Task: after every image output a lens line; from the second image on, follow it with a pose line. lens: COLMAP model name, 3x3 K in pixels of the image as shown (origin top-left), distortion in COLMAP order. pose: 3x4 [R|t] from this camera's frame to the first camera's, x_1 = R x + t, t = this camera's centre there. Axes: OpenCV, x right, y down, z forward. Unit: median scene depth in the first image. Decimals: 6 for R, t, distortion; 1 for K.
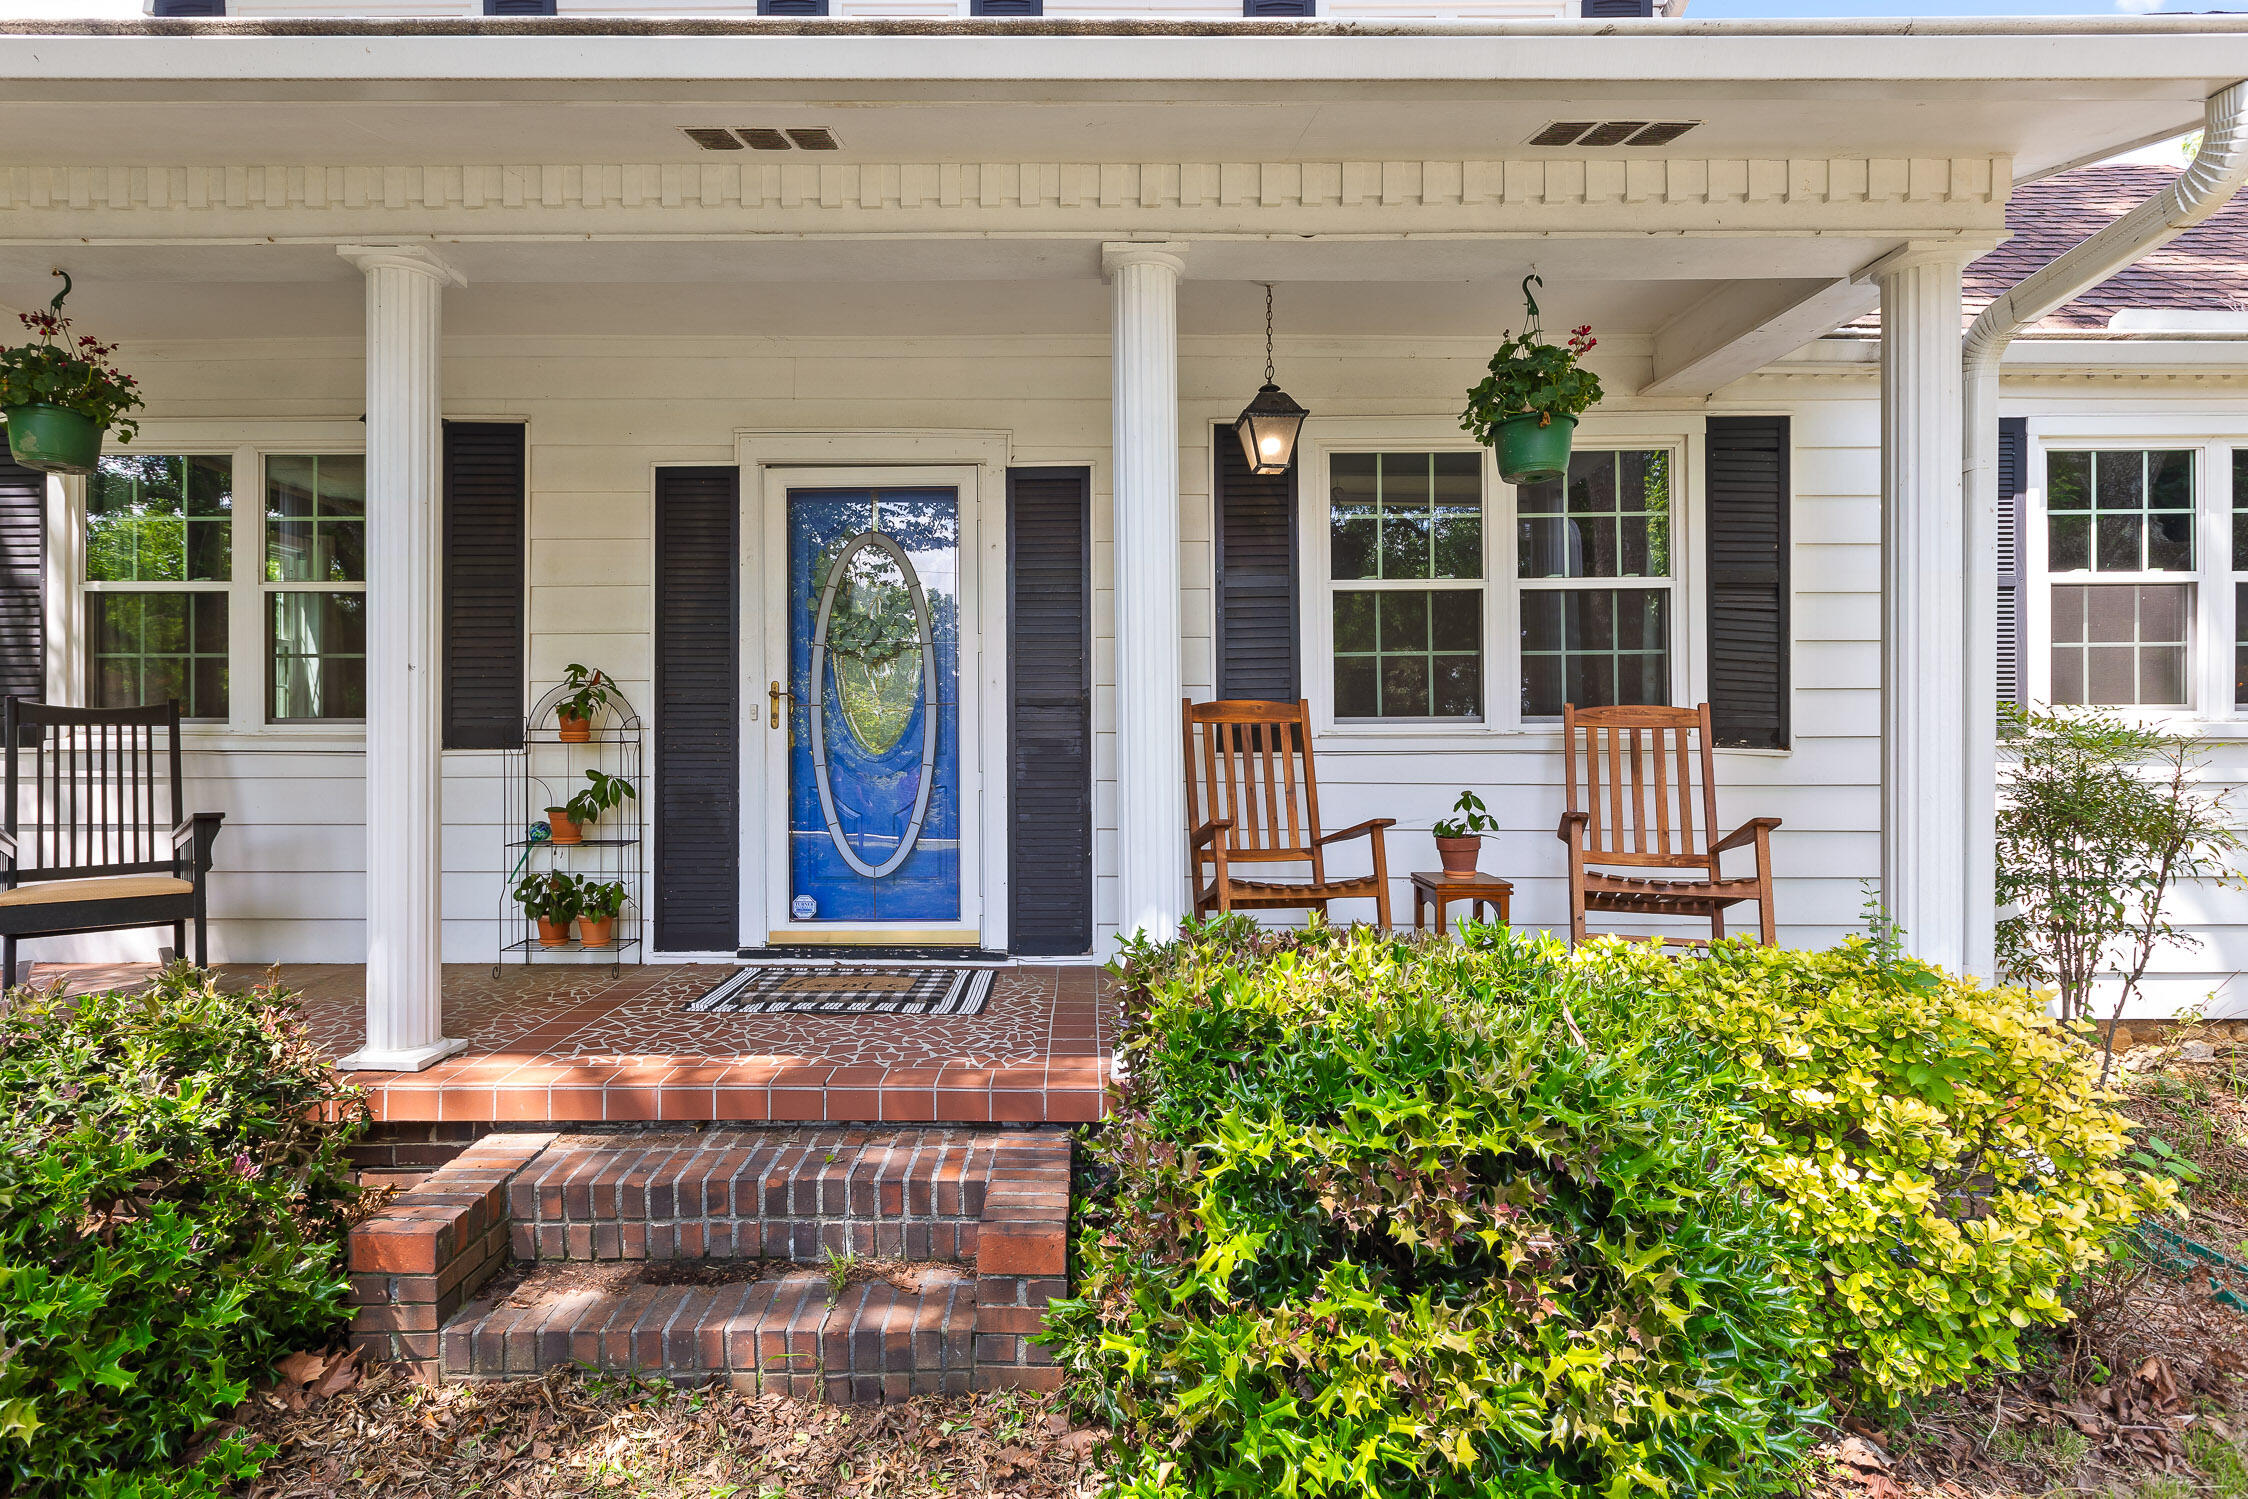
lens RADIAL K [[1106.3, 0, 1124.0], [0, 1106.3, 749.5], [0, 0, 1]] dist [-0.000773, -0.000081]
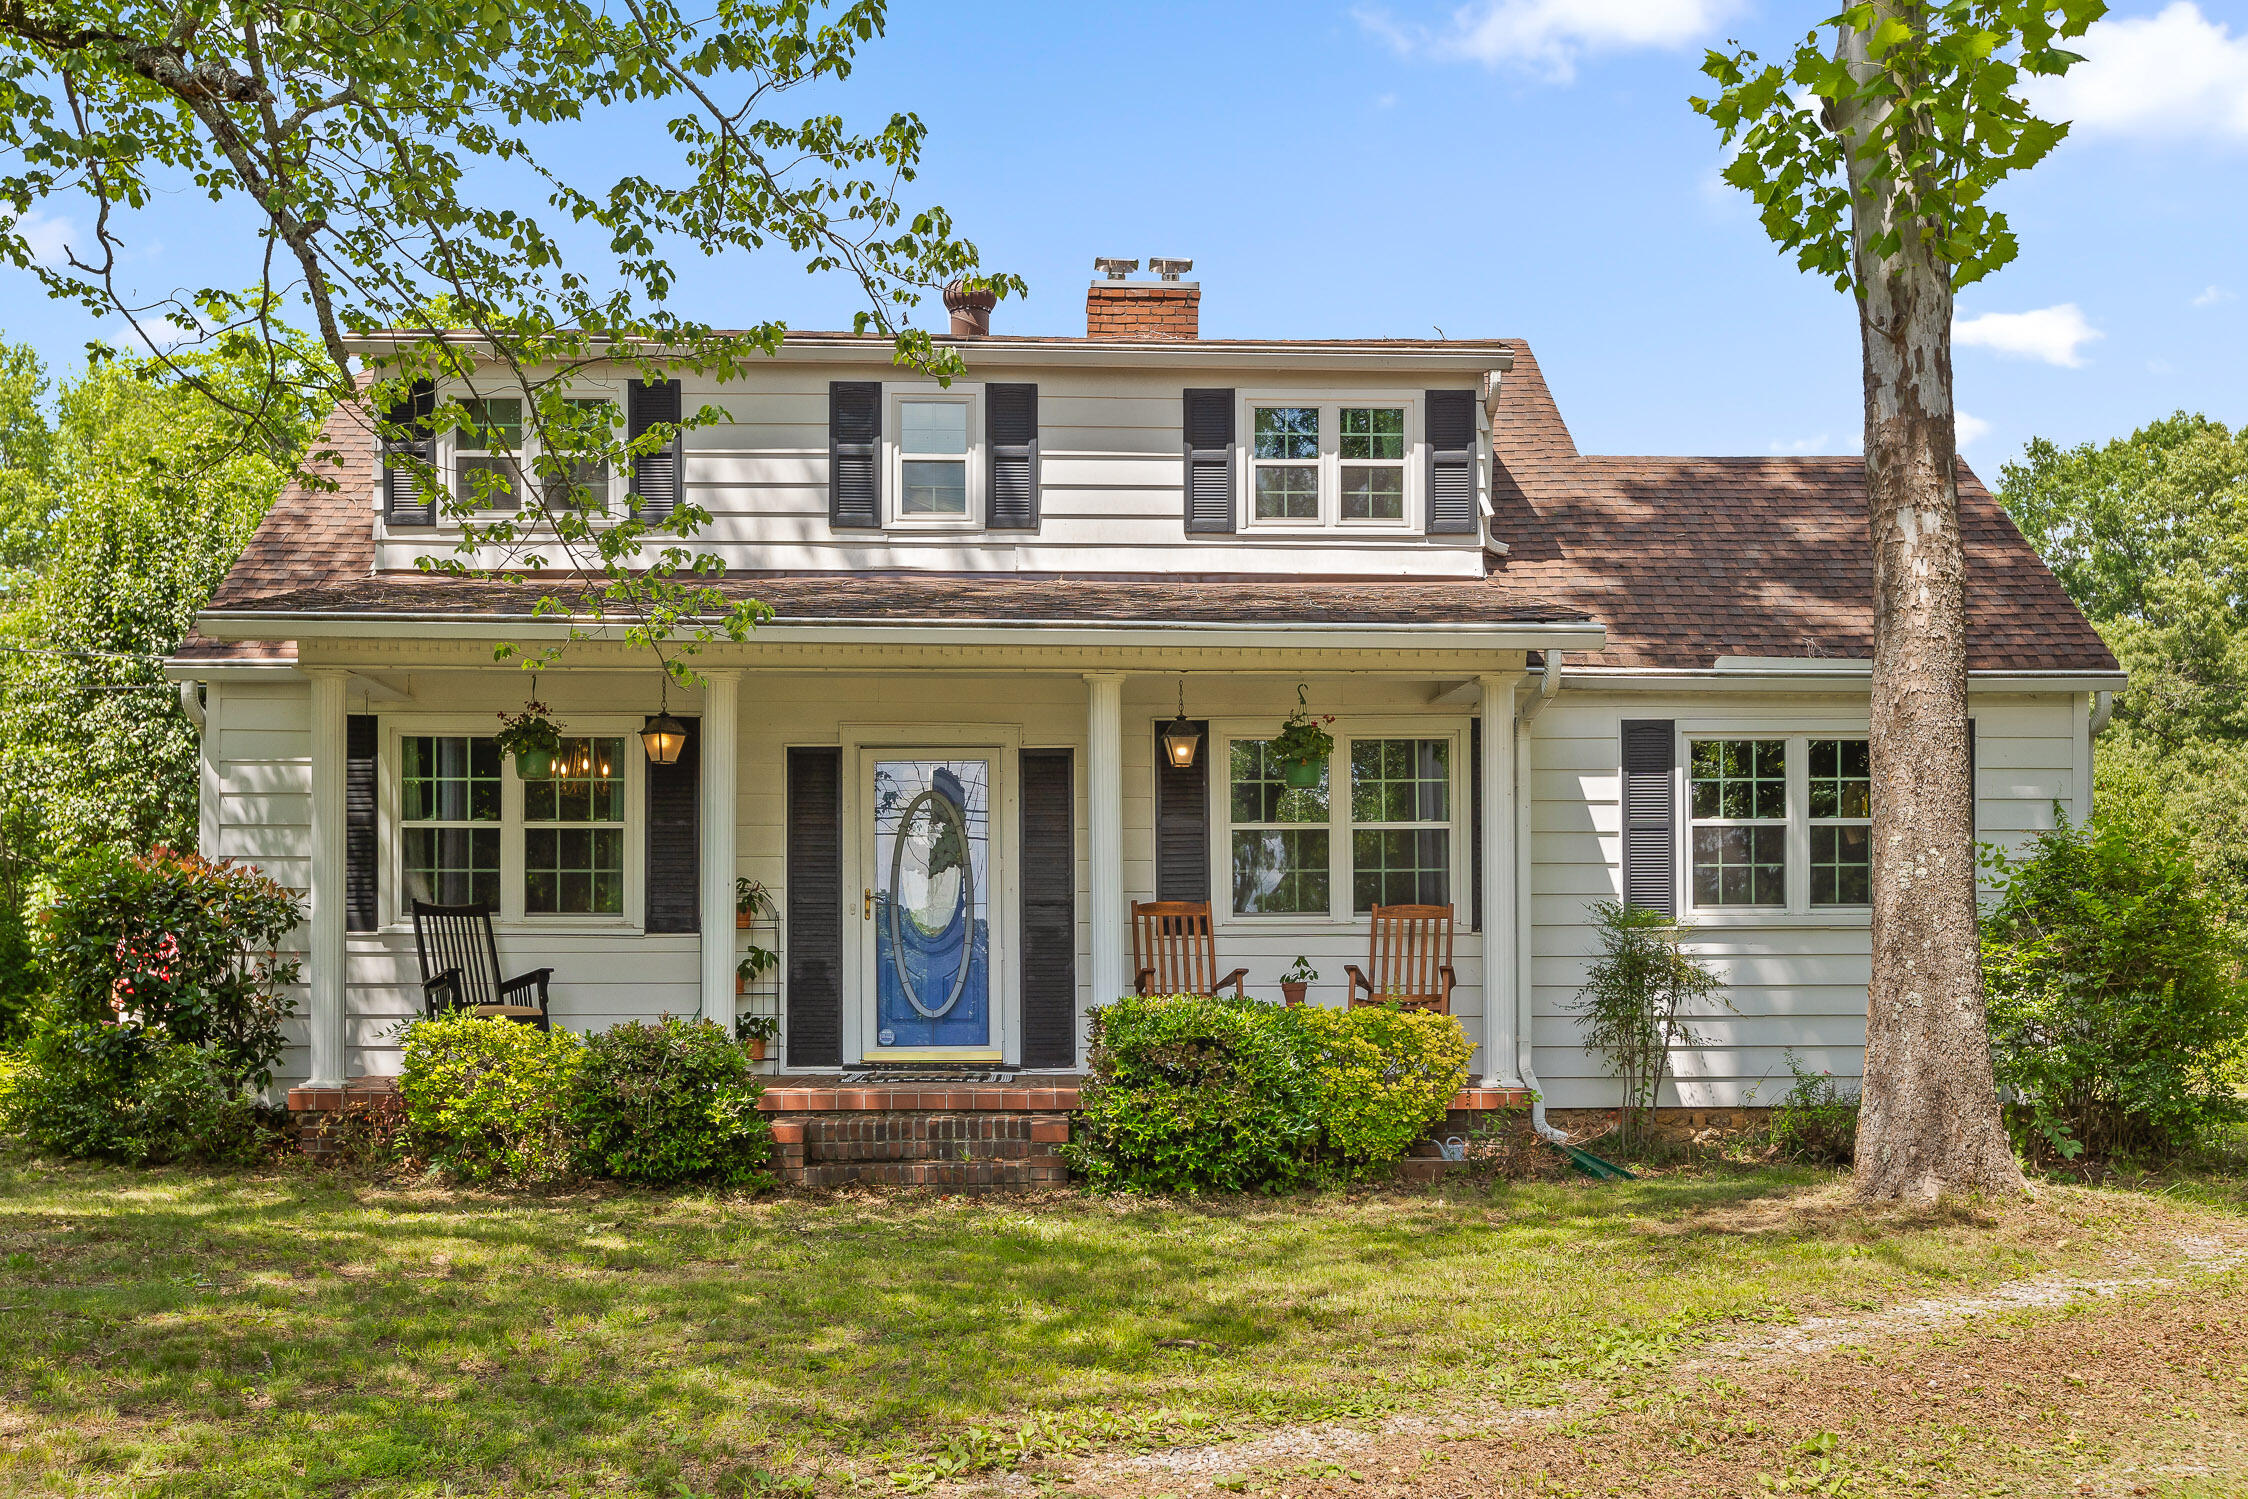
lens RADIAL K [[1970.0, 0, 1124.0], [0, 1970.0, 749.5], [0, 0, 1]] dist [-0.008400, -0.001367]
pose [[0.999962, 0.001760, 0.008550, 0.016485], [-0.000746, 0.993103, -0.117244, 0.067569], [-0.008697, 0.117234, 0.993066, -1.771931]]
